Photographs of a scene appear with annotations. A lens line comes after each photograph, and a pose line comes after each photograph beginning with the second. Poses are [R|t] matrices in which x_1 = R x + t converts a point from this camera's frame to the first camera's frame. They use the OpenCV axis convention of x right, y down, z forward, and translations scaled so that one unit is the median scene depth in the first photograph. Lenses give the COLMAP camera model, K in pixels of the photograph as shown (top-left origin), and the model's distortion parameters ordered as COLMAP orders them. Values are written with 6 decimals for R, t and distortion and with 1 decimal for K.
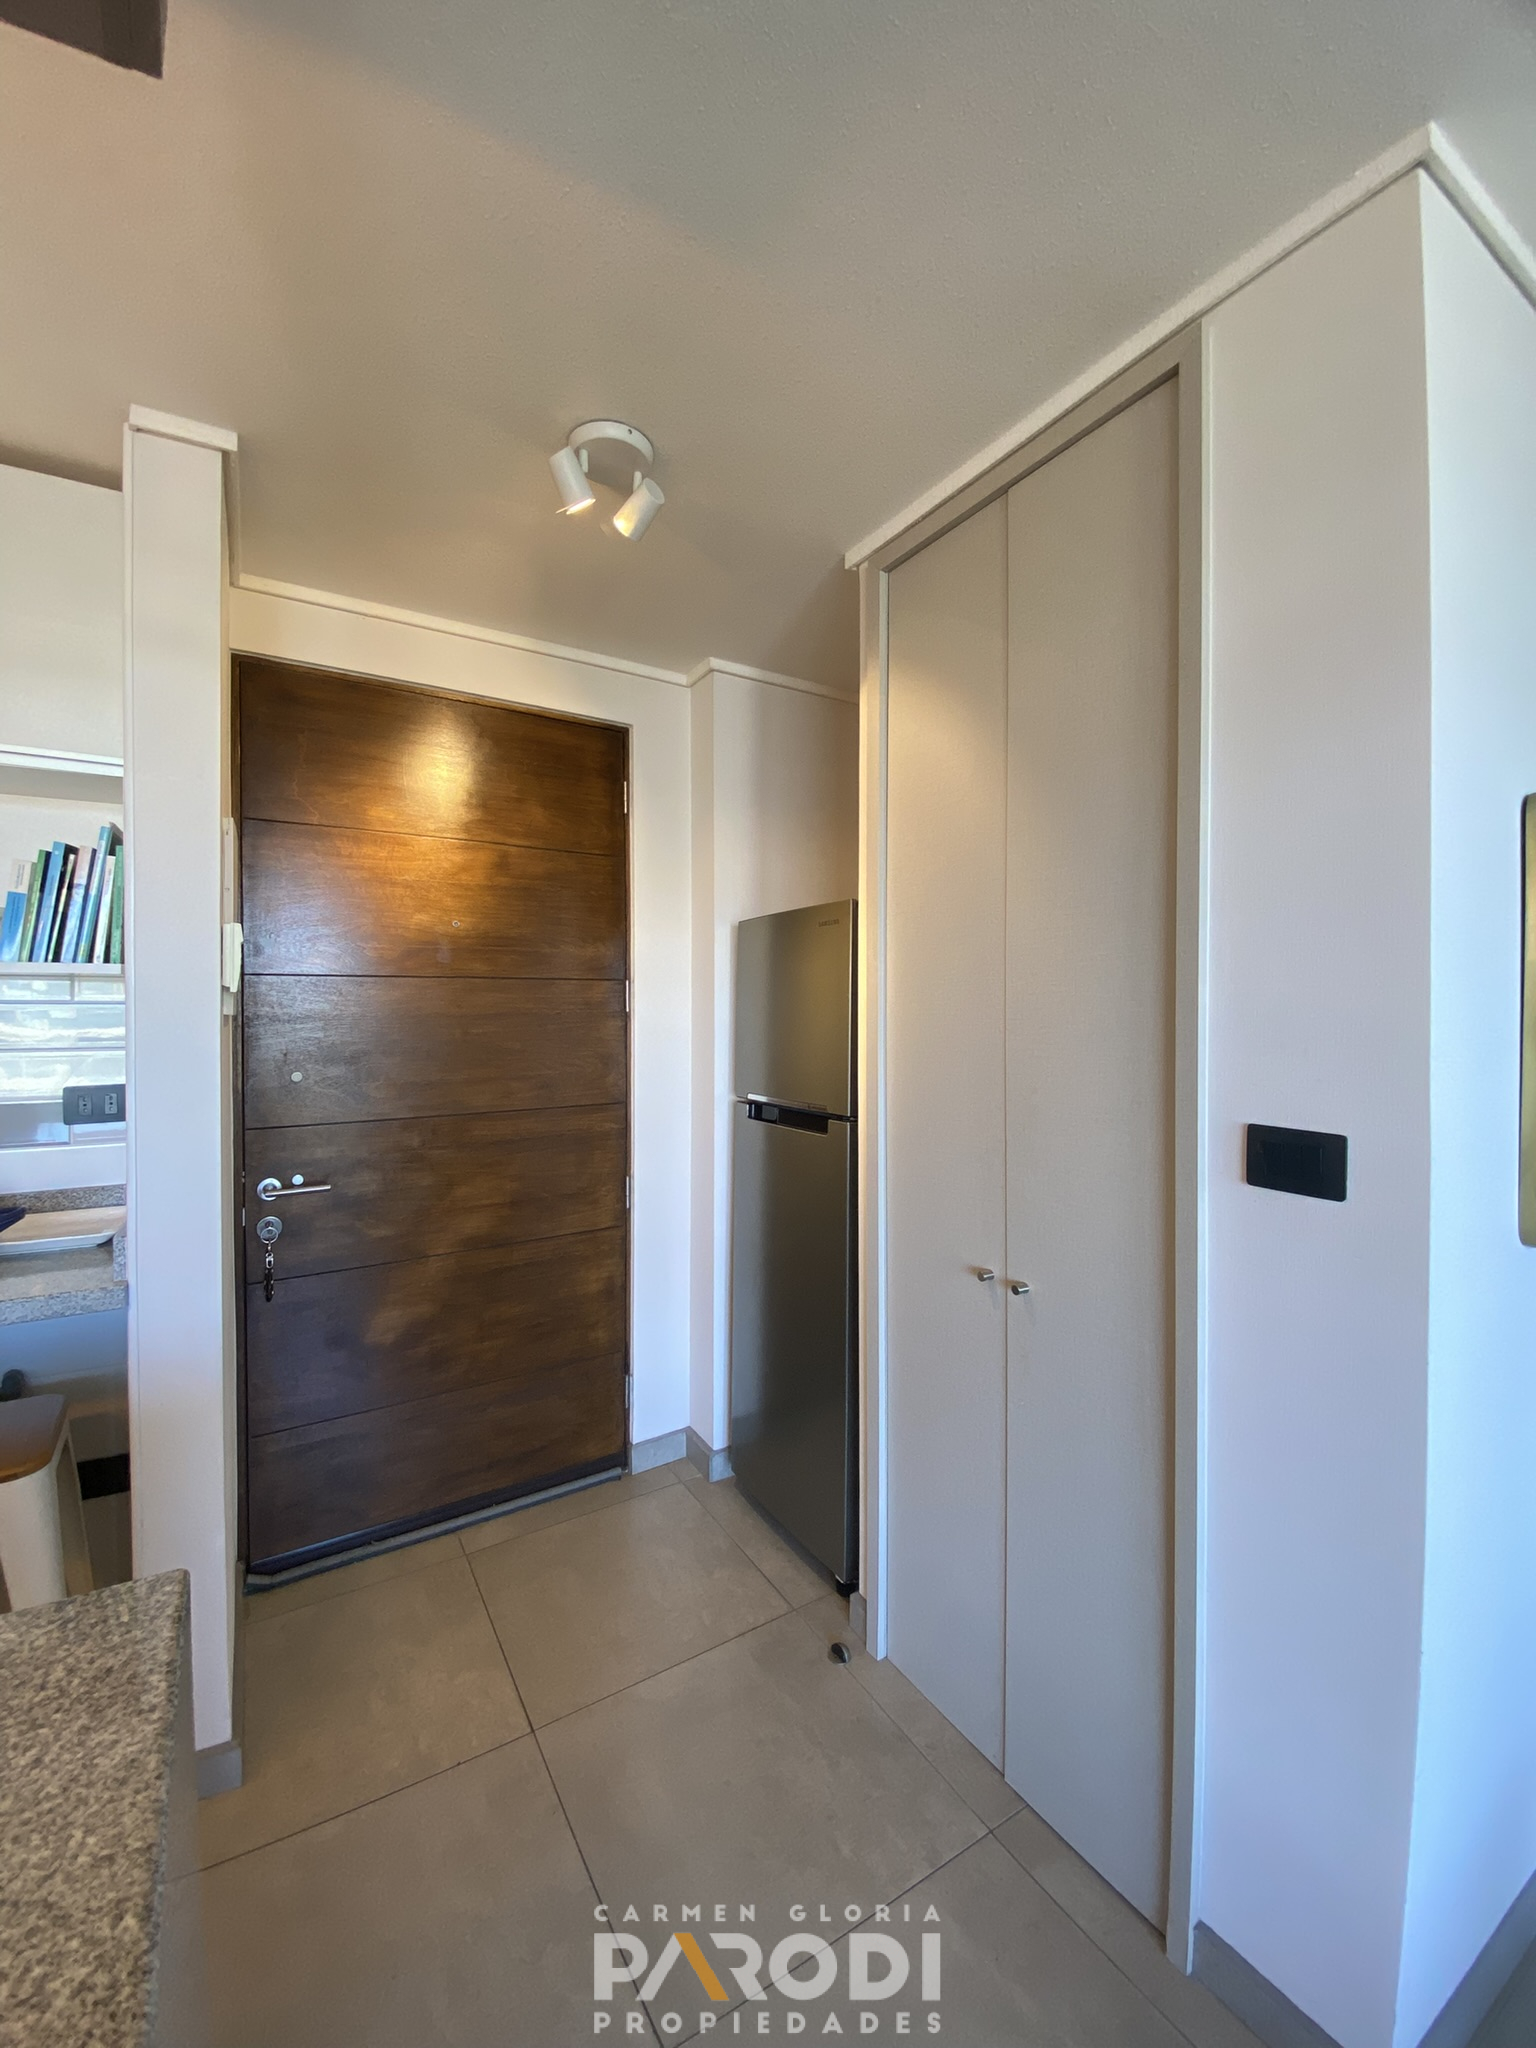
lens RADIAL K [[824.5, 0, 761.0], [0, 824.5, 1022.5], [0, 0, 1]] dist [-0.022156, -0.004217]
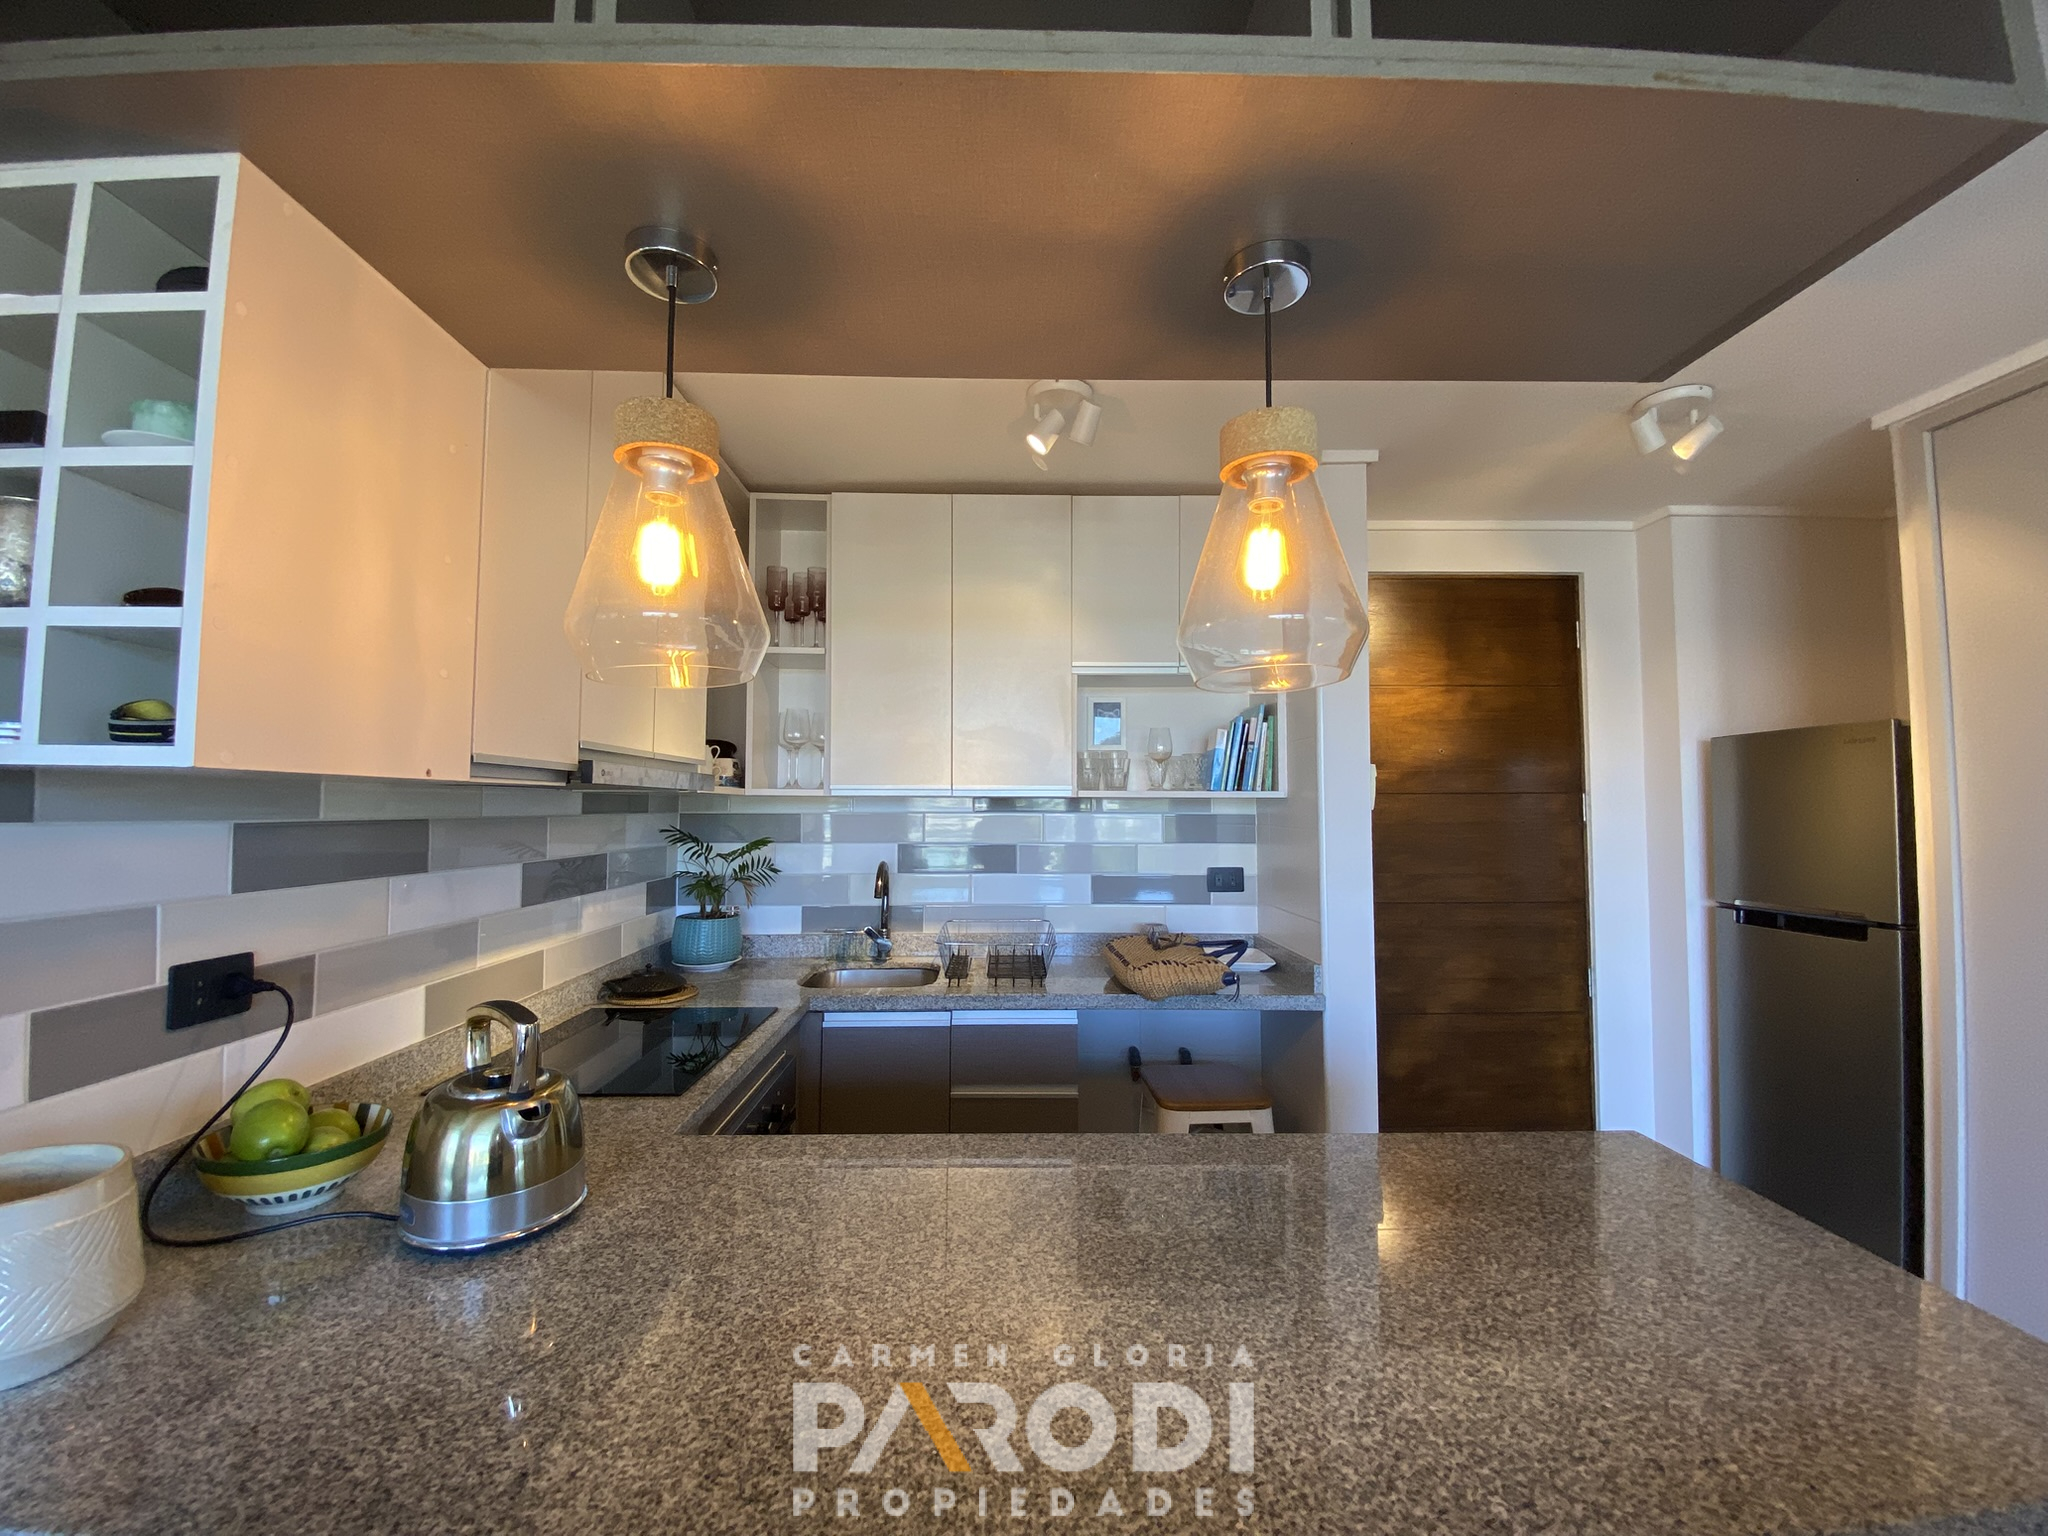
lens RADIAL K [[824.5, 0, 984.9], [0, 824.5, 768.1], [0, 0, 1]] dist [-0.022156, -0.004217]
pose [[0.848751, -0.019795, -0.528422, -0.295906], [-0.014352, 0.998069, -0.060441, -0.007584], [0.528598, 0.058884, 0.846828, -0.431068]]
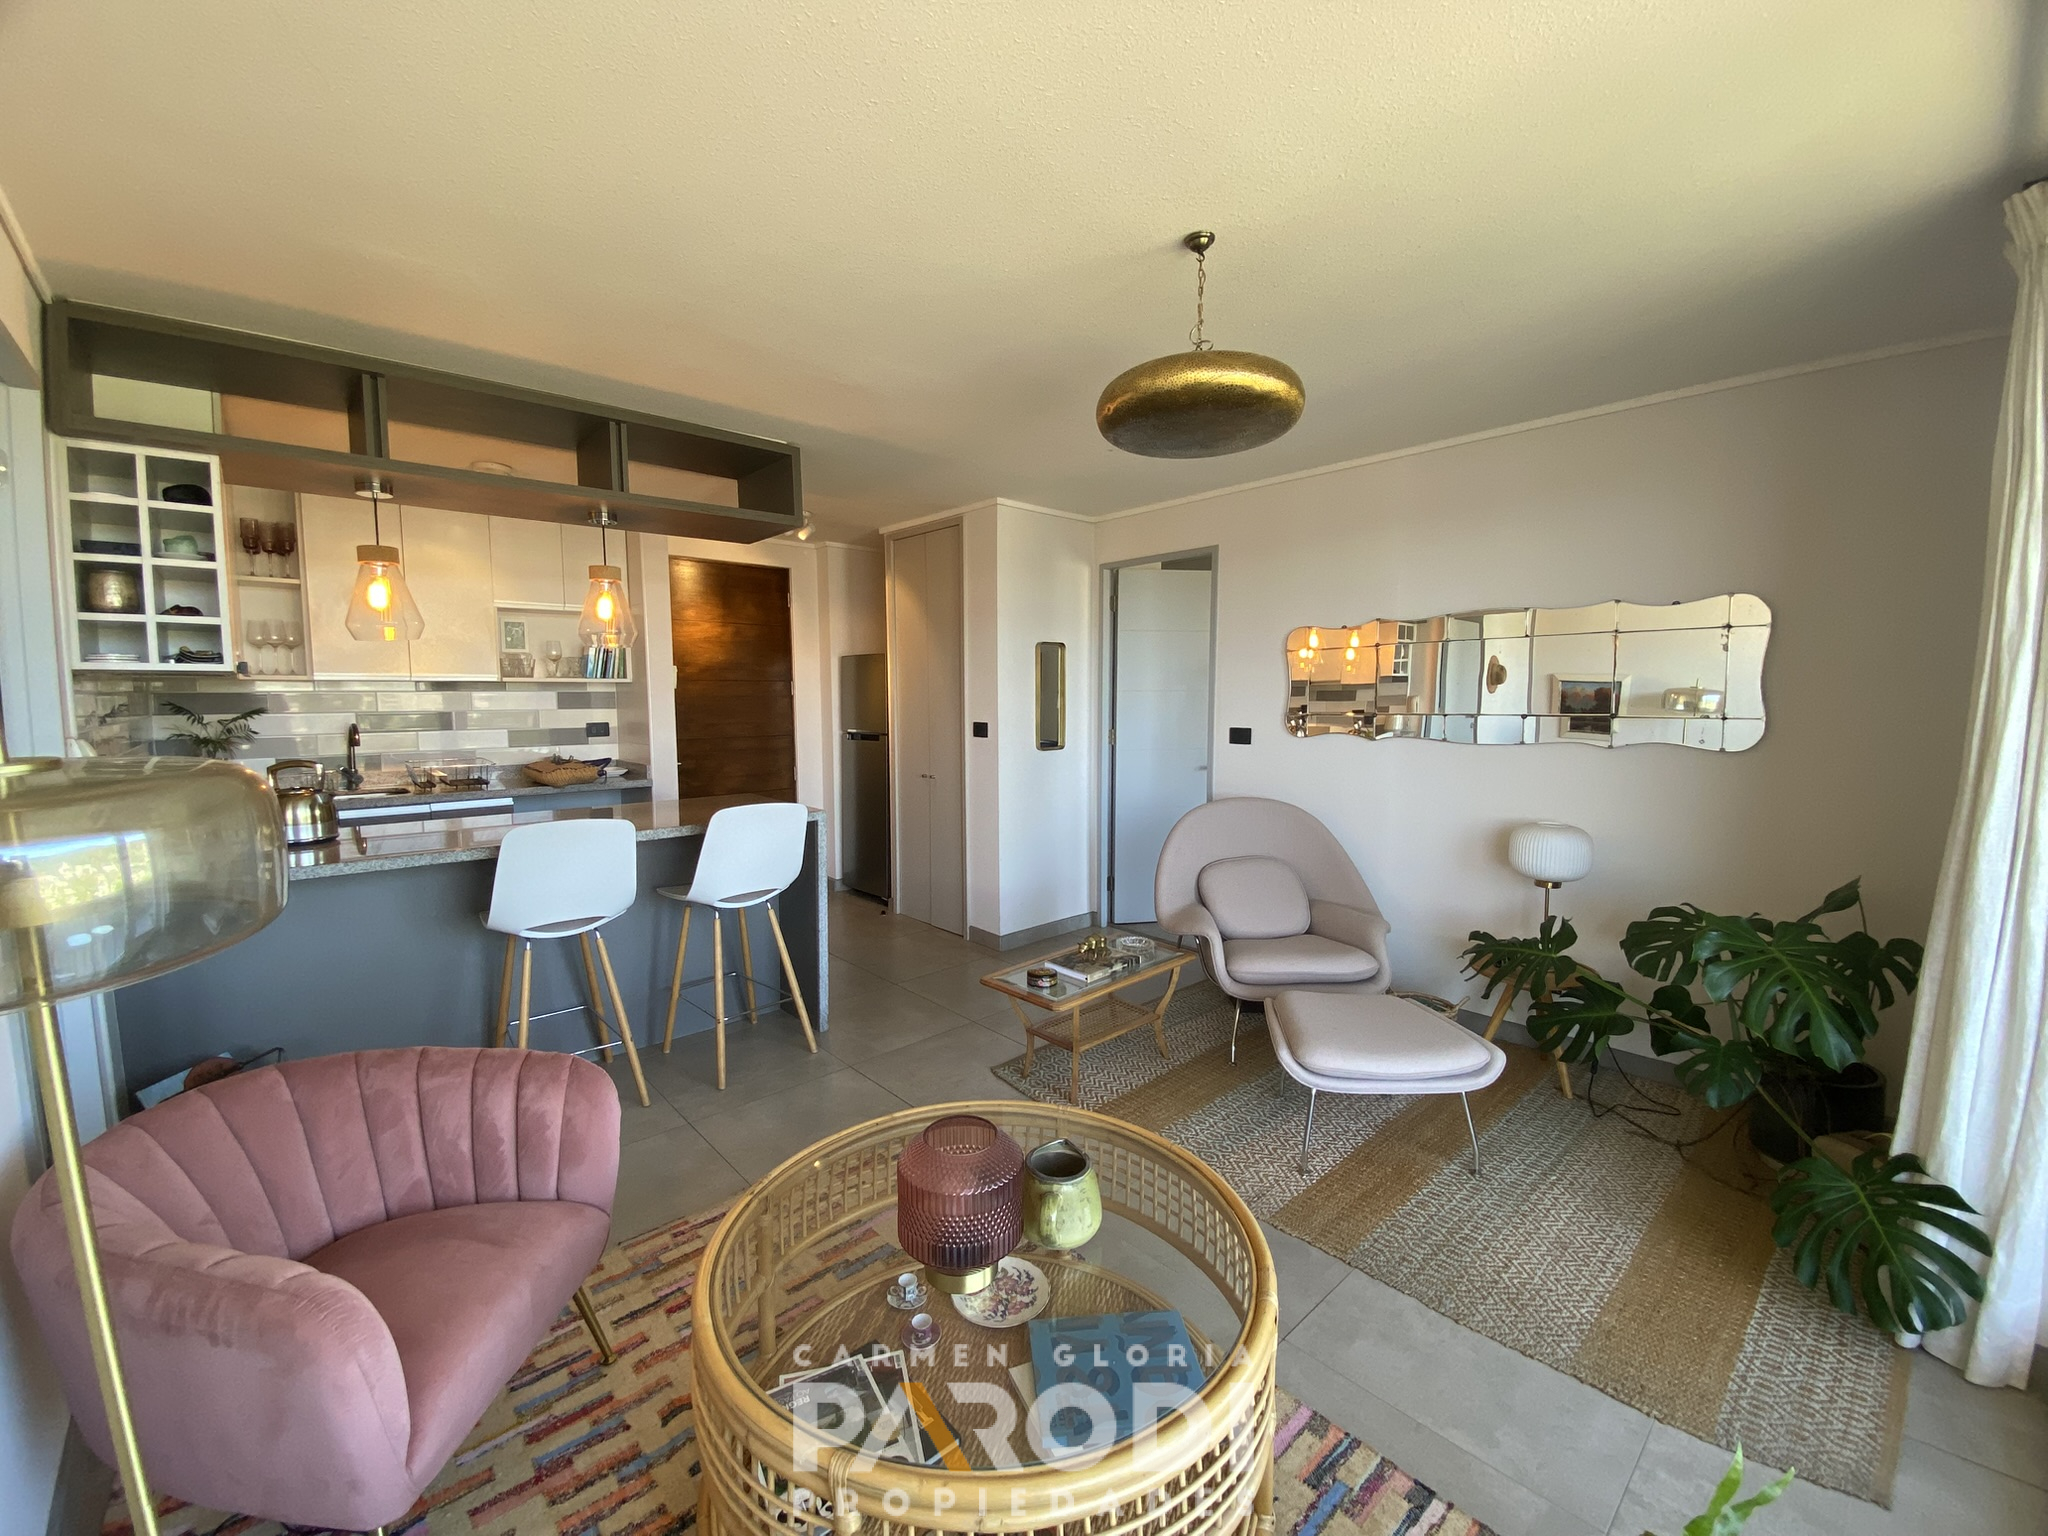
lens RADIAL K [[824.5, 0, 1057.2], [0, 824.5, 775.1], [0, 0, 1]] dist [-0.022156, -0.004217]
pose [[0.972619, -0.021378, 0.231420, 0.022128], [0.002430, 0.996641, 0.081855, 0.025966], [-0.232392, -0.079052, 0.969404, -1.536380]]
